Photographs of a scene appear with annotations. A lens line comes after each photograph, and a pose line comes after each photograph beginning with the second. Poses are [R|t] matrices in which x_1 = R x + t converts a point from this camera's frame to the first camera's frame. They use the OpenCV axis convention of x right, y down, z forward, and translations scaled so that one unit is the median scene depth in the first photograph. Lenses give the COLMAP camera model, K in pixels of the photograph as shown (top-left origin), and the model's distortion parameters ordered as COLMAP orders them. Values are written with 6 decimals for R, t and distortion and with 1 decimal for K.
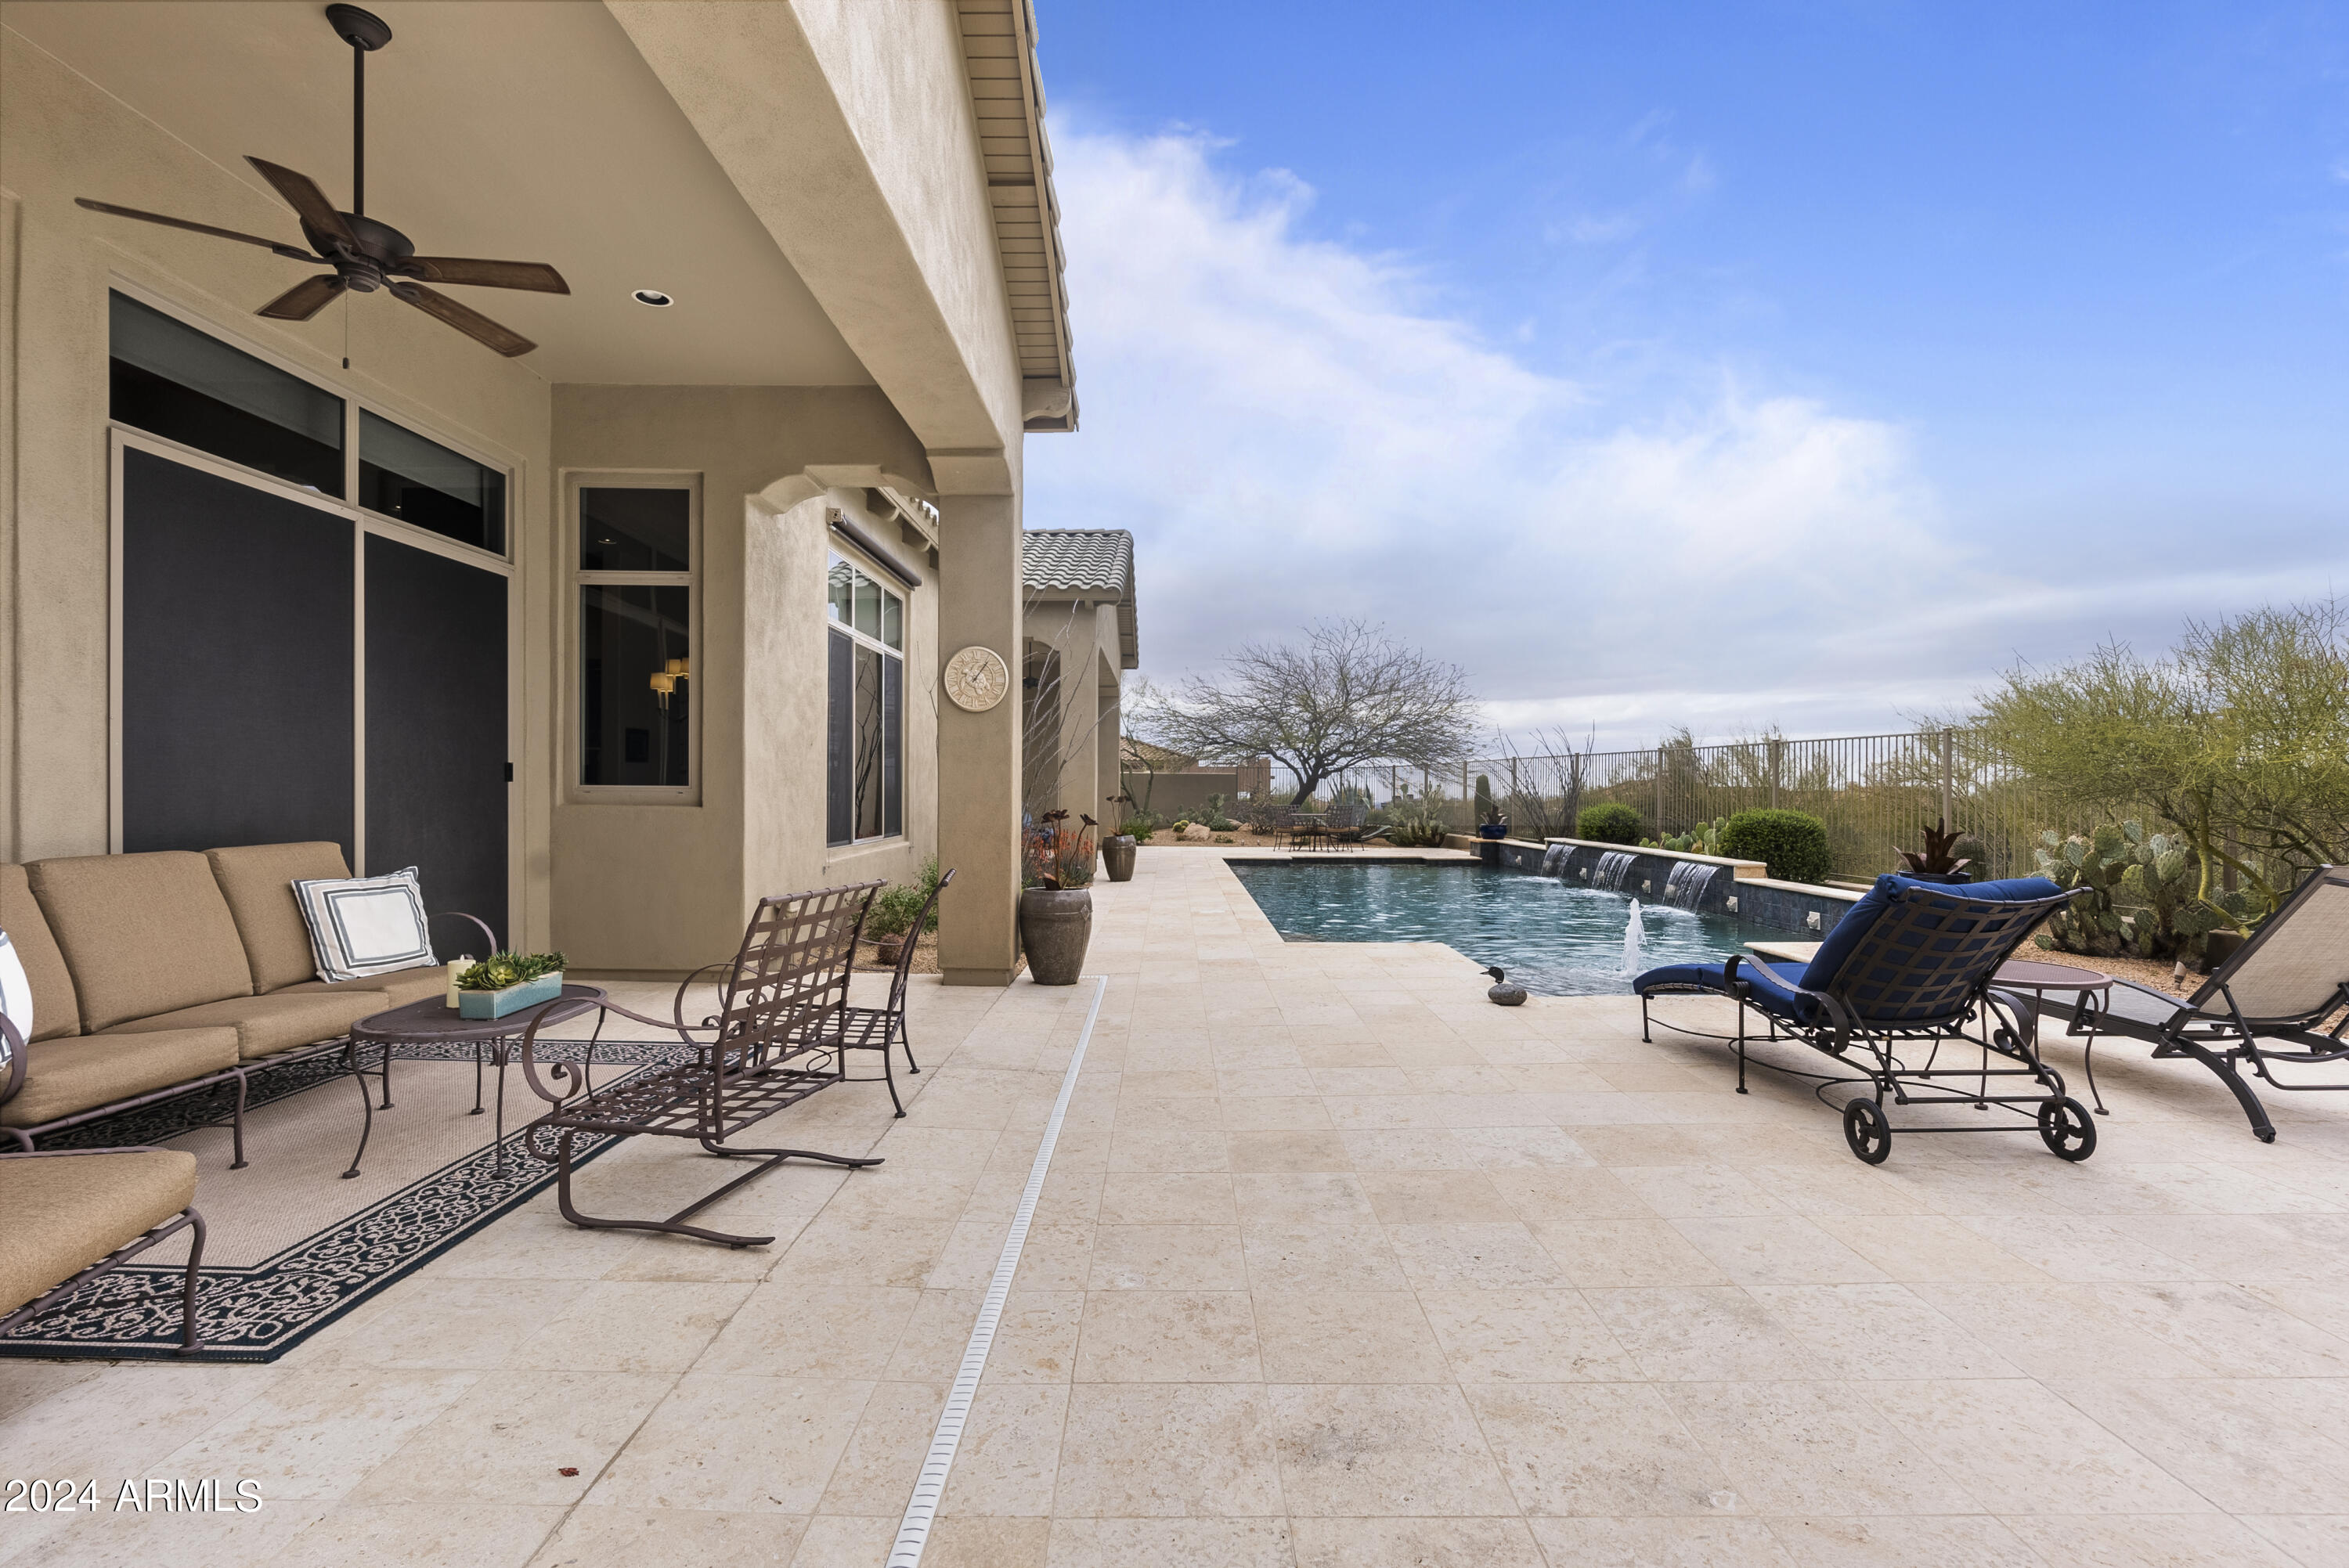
lens RADIAL K [[1075.5, 0, 1171.5], [0, 1075.5, 786.0], [0, 0, 1]] dist [0.001833, 0.001210]
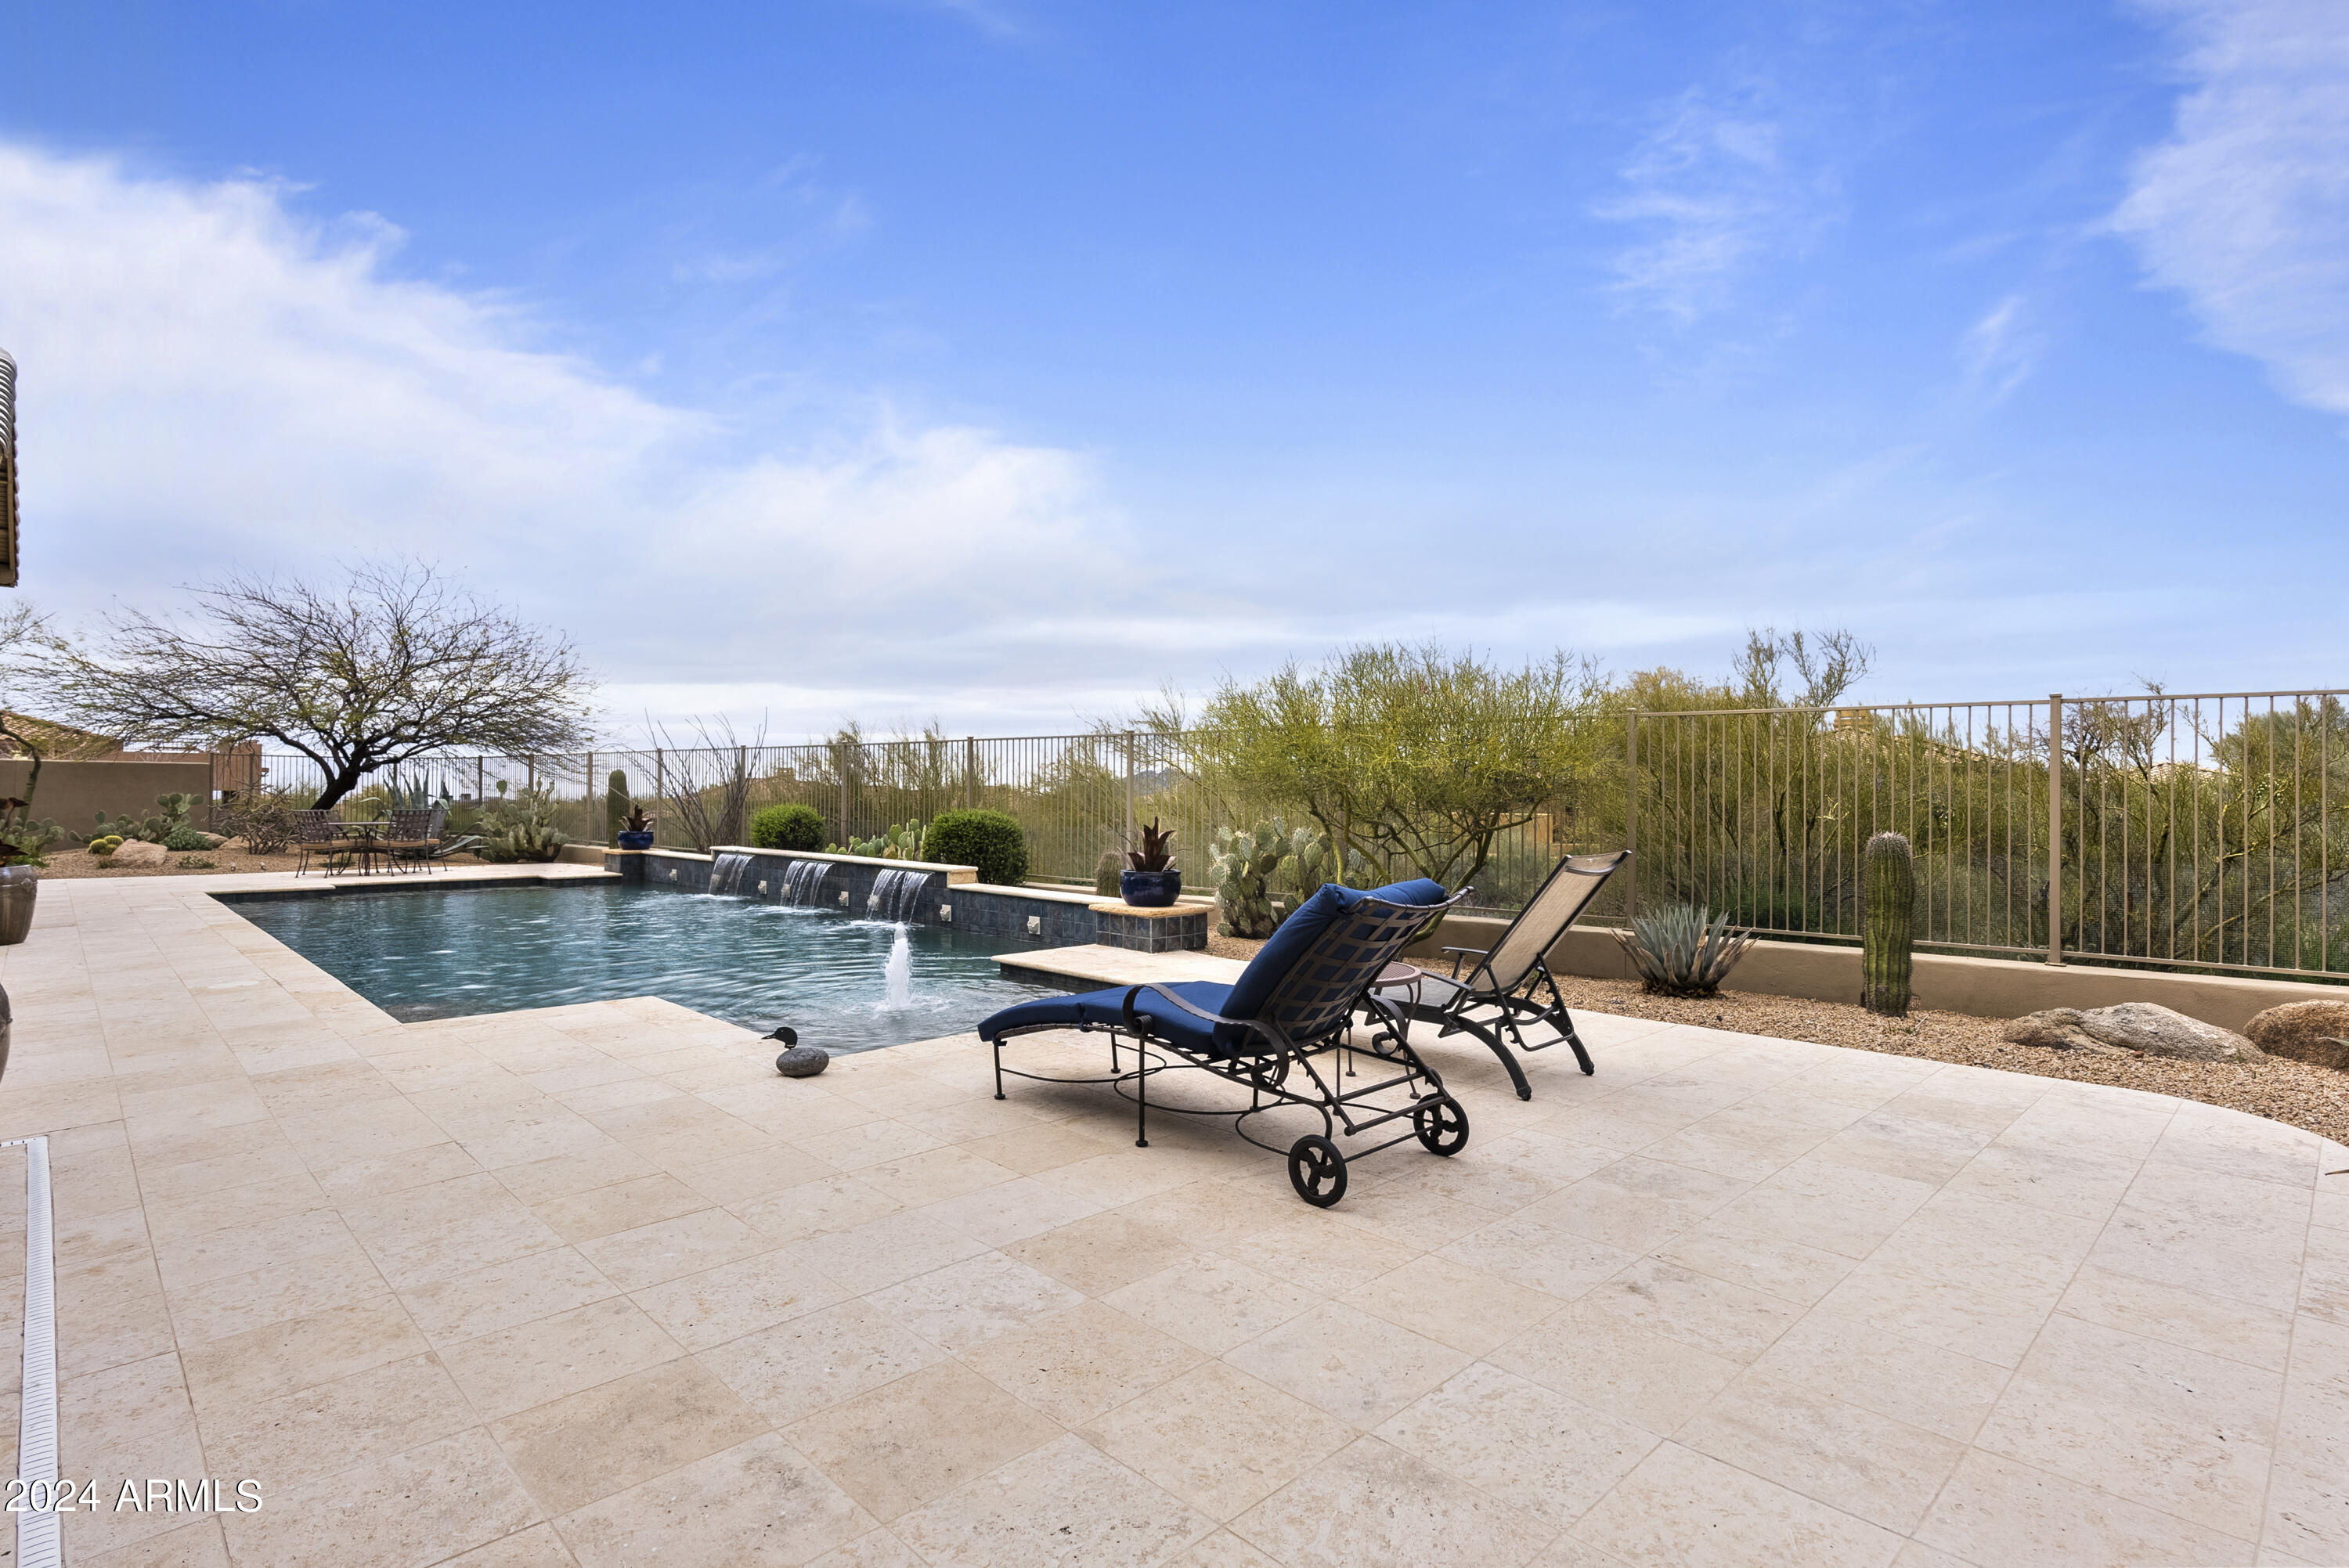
lens RADIAL K [[1184.8, 0, 1176.9], [0, 1184.8, 787.1], [0, 0, 1]] dist [-0.006923, 0.002223]
pose [[0.718289, 0.002948, 0.695739, -0.061096], [-0.004732, 0.999989, 0.000648, 0.000098], [-0.695729, -0.003758, 0.718295, 0.181284]]
